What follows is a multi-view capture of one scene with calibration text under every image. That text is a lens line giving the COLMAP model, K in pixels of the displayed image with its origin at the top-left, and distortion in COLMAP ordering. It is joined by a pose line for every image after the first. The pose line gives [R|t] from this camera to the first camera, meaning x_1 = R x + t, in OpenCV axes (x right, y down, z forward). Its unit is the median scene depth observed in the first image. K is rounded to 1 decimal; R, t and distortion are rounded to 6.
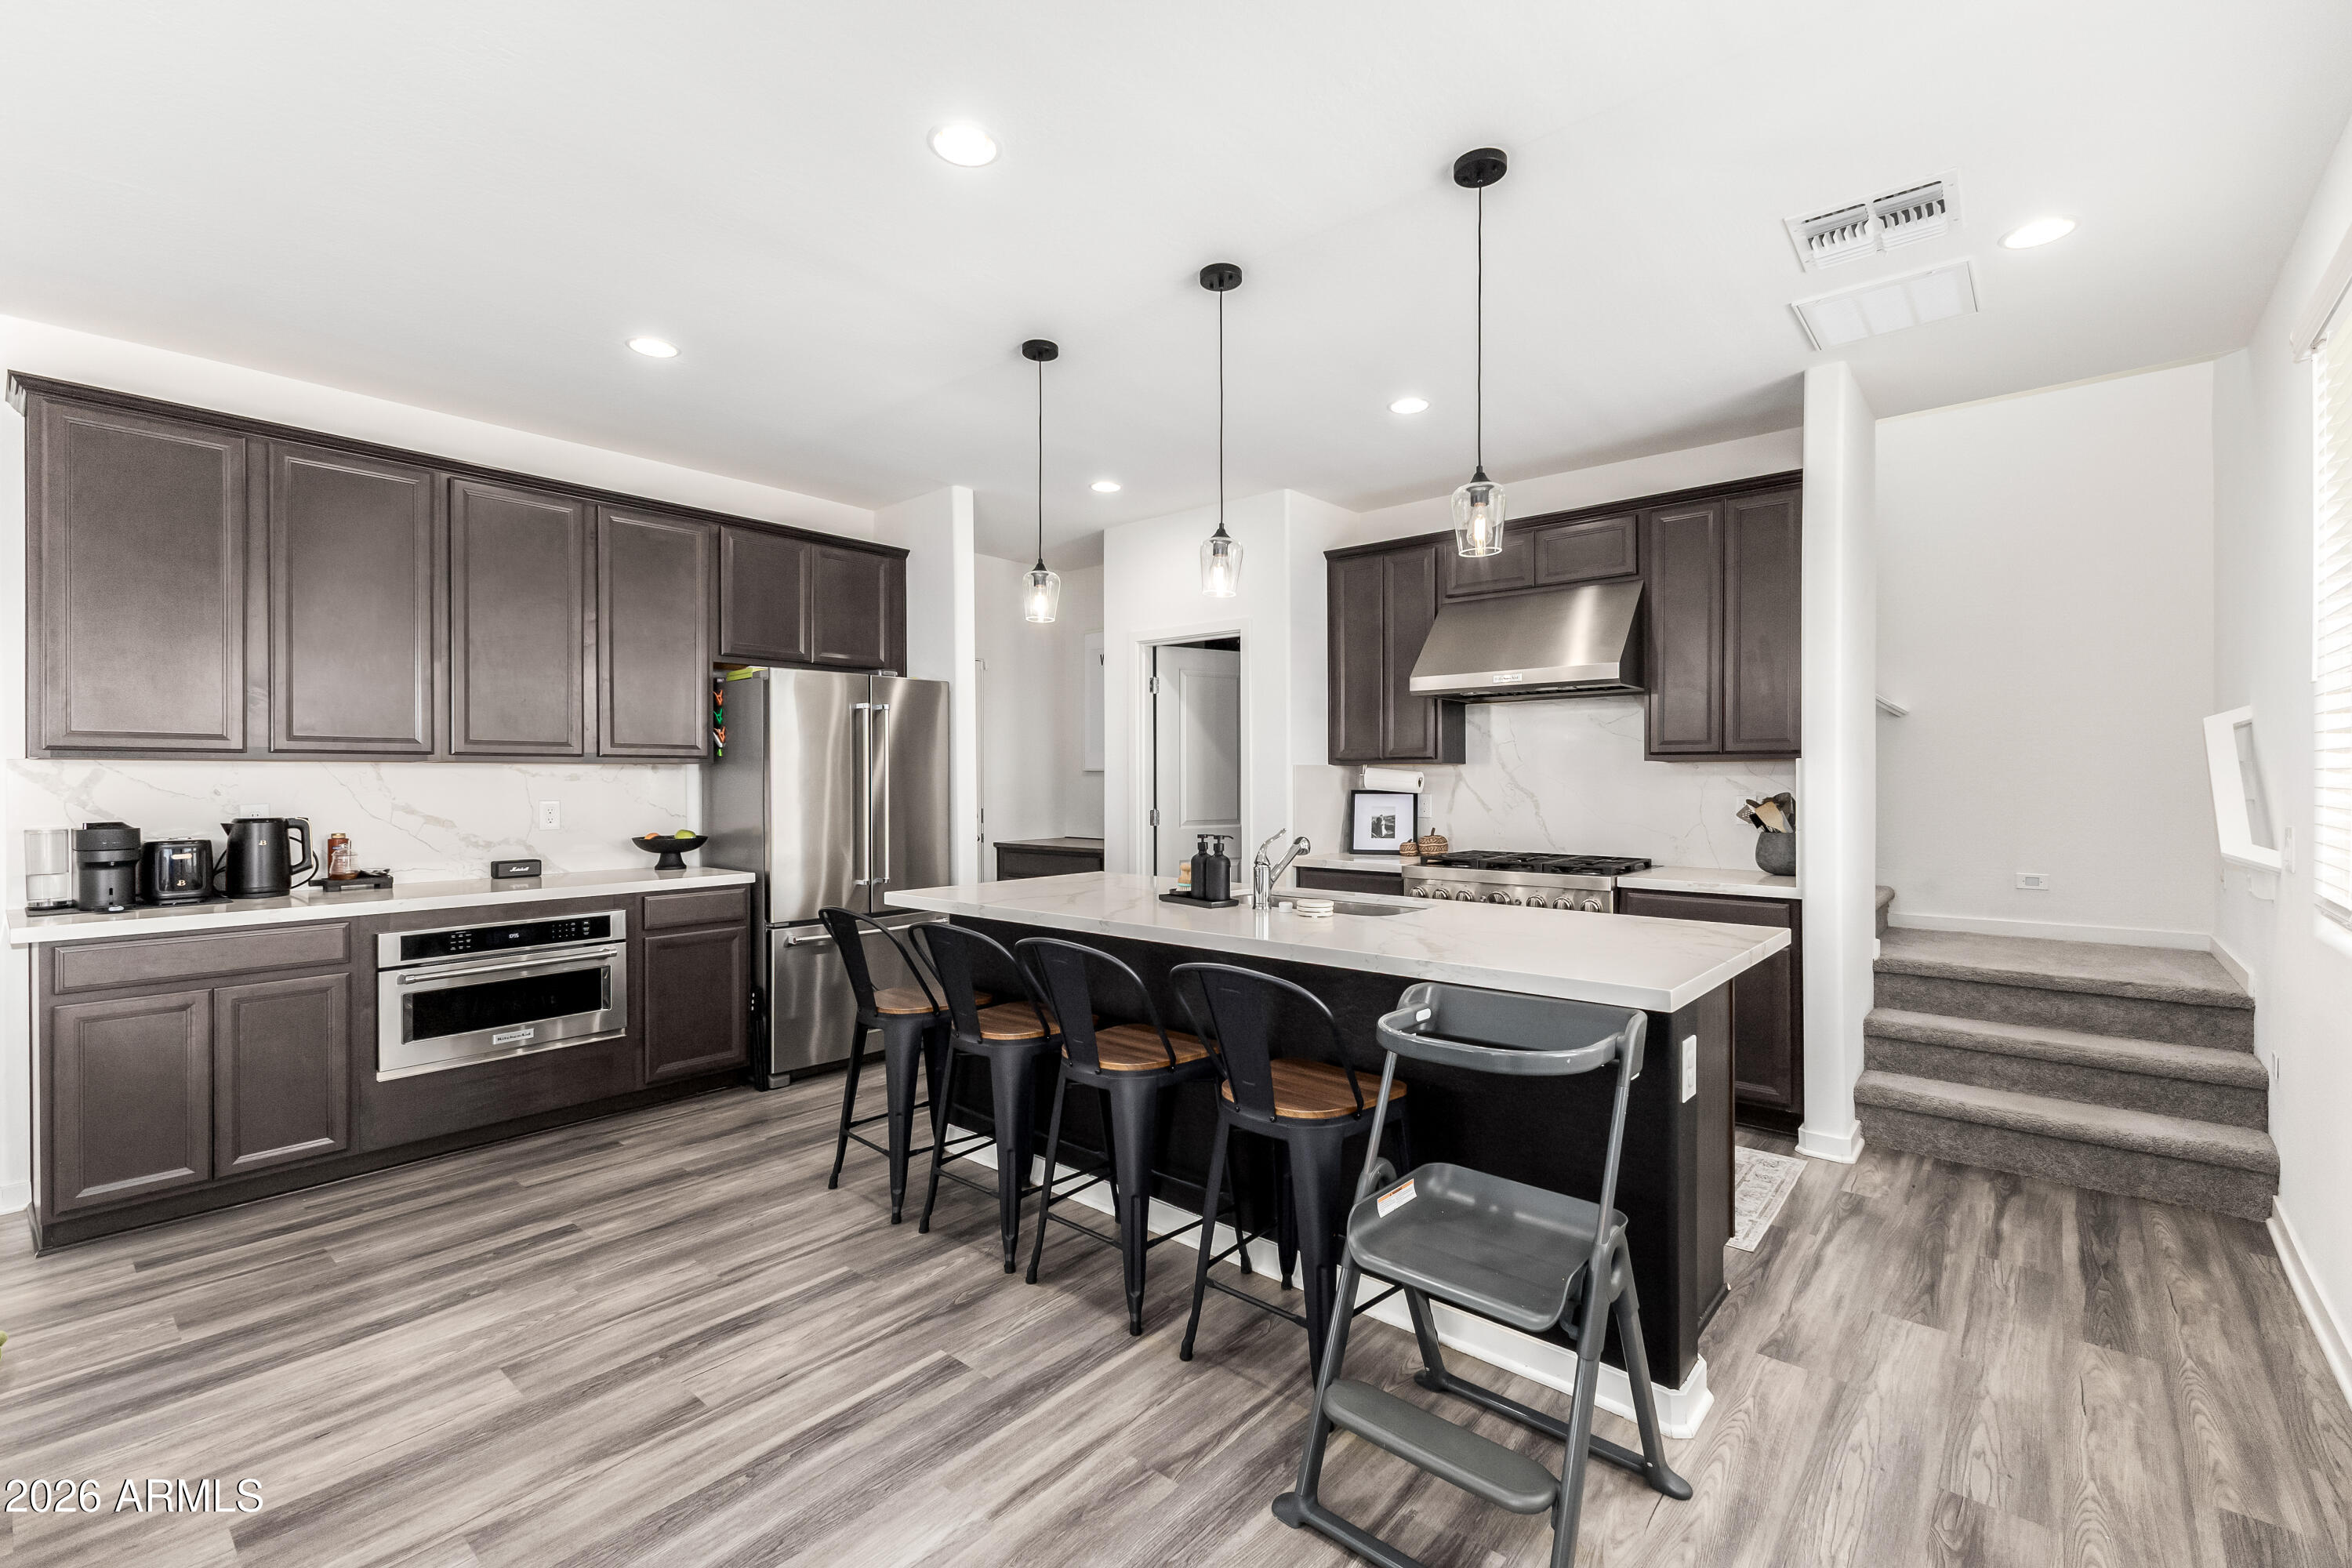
lens RADIAL K [[1013.2, 0, 1176.5], [0, 1013.2, 782.6], [0, 0, 1]] dist [0.018148, -0.000287]
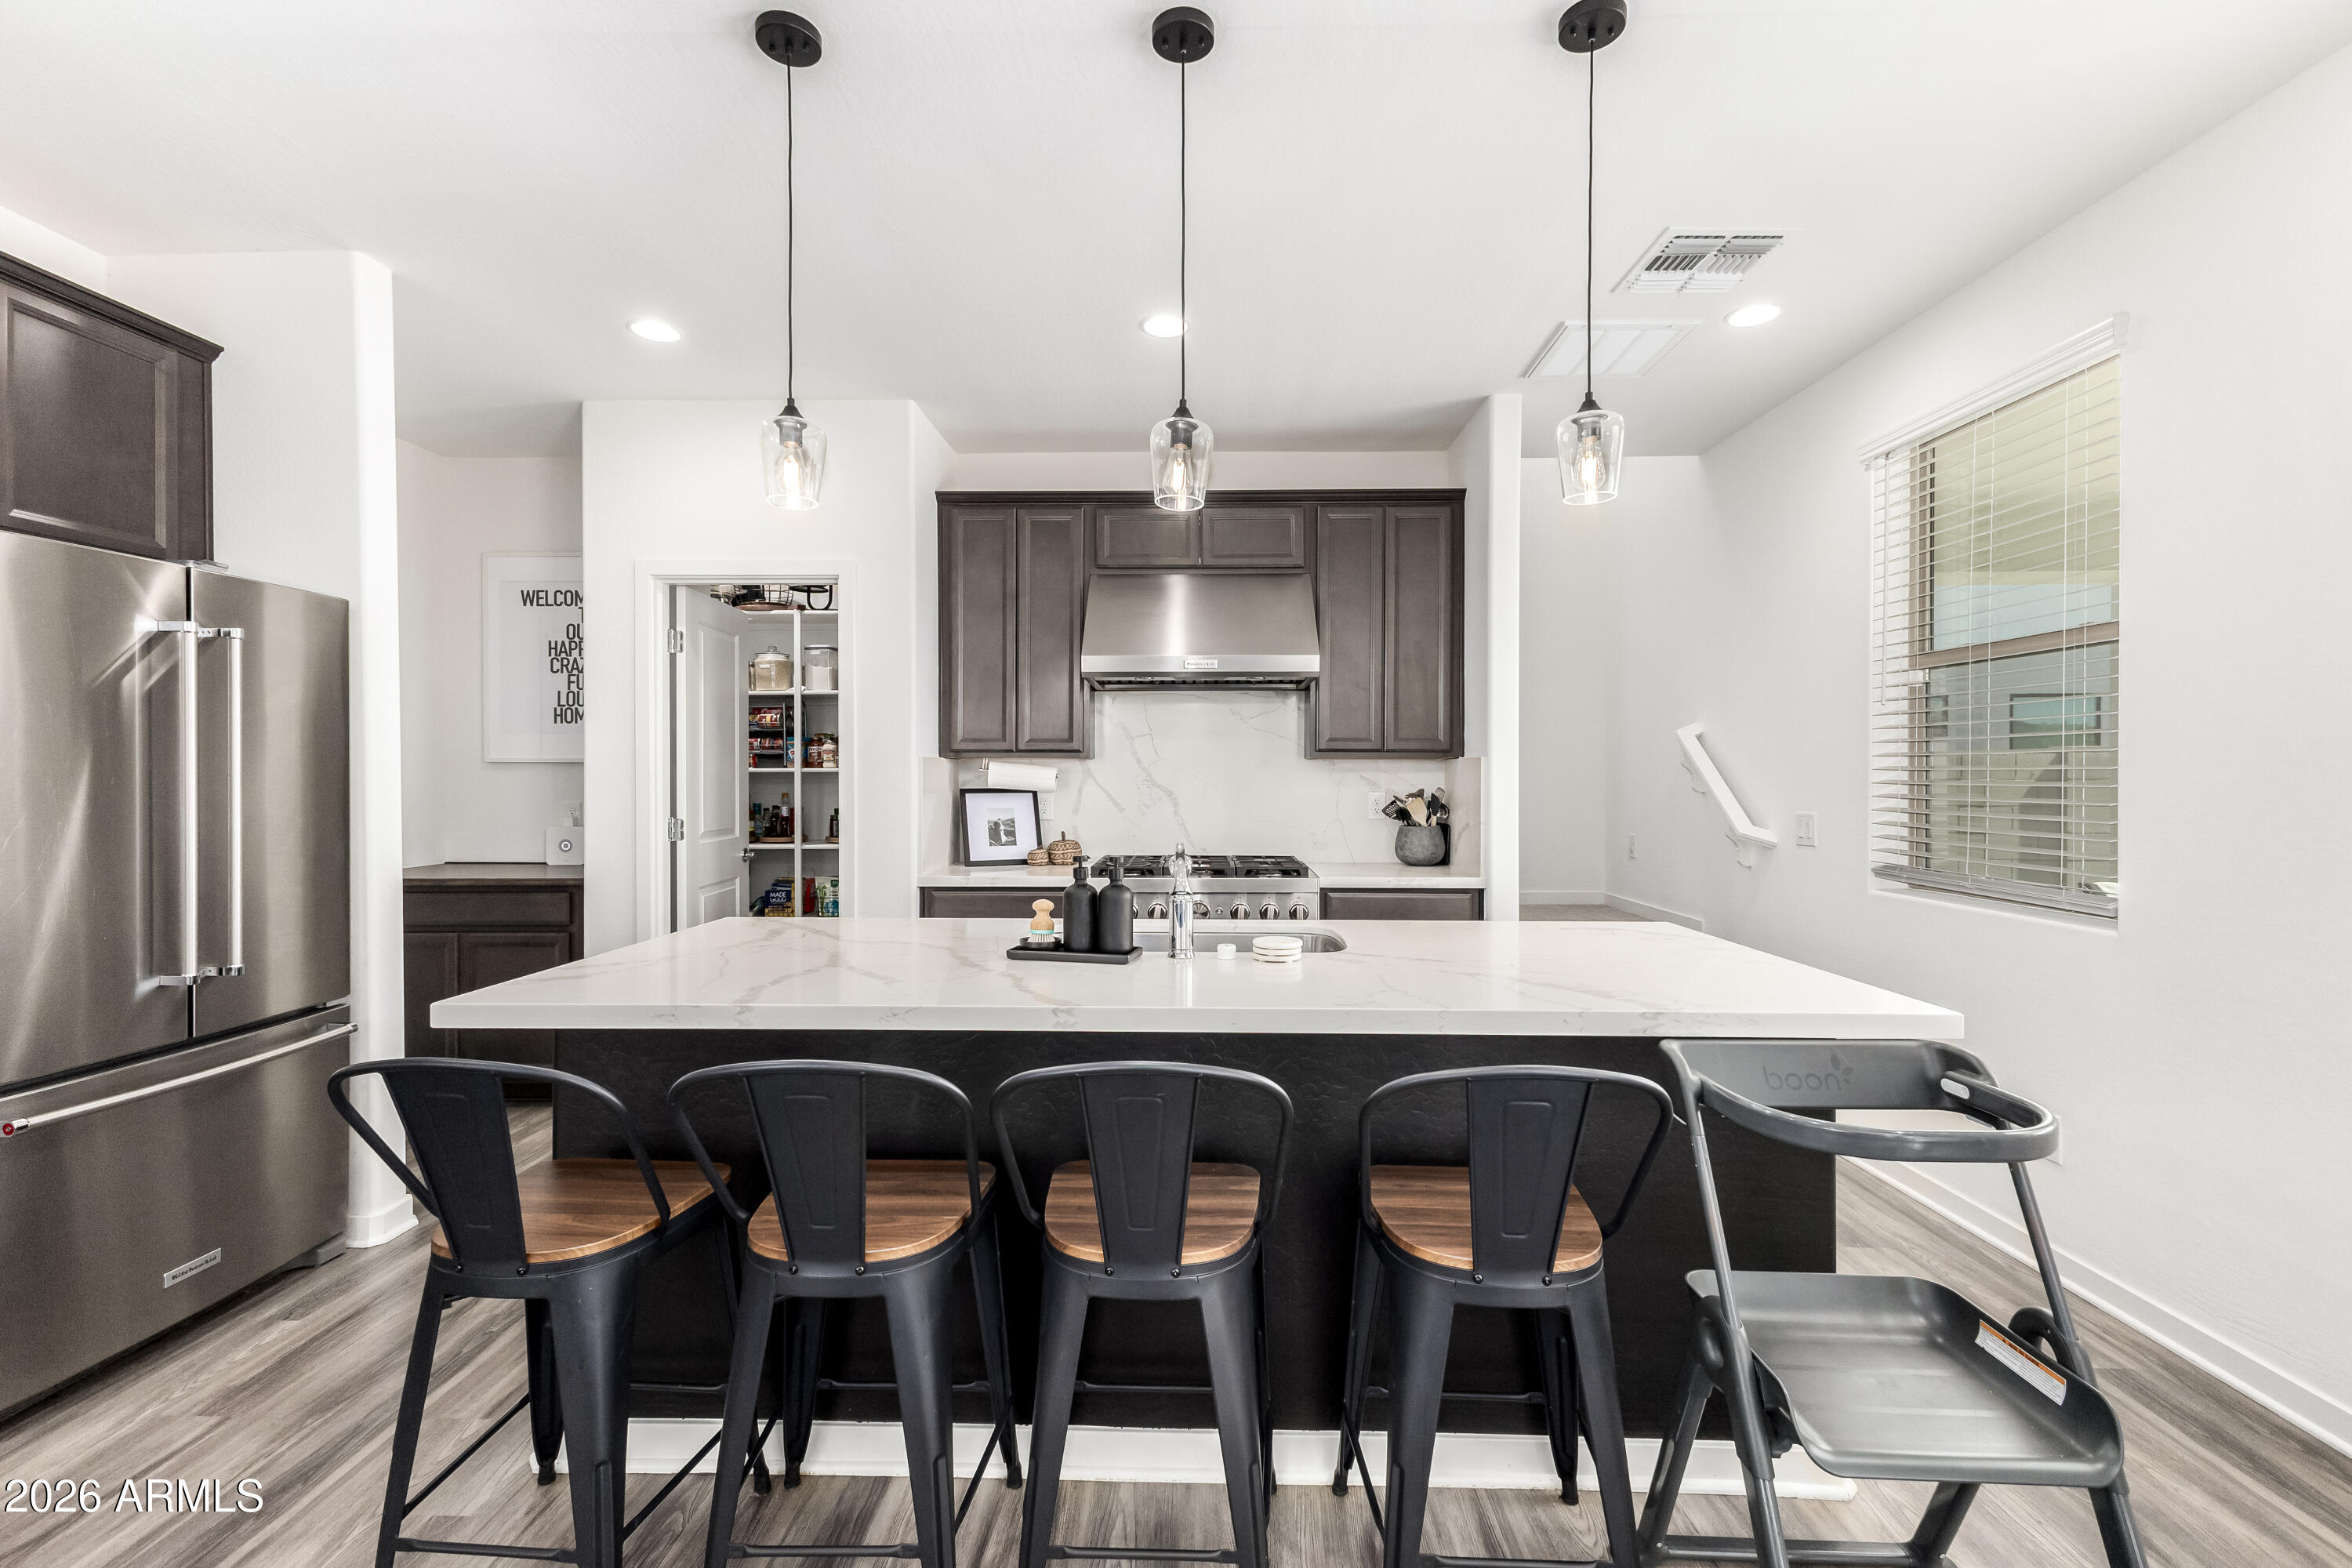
lens RADIAL K [[1013.2, 0, 1171.8], [0, 1013.2, 780.8], [0, 0, 1]] dist [0.018148, -0.000287]
pose [[0.780726, -0.001254, 0.624873, -0.226079], [0.000112, 0.999998, 0.001867, -0.000409], [-0.624874, -0.001387, 0.780724, 0.275505]]
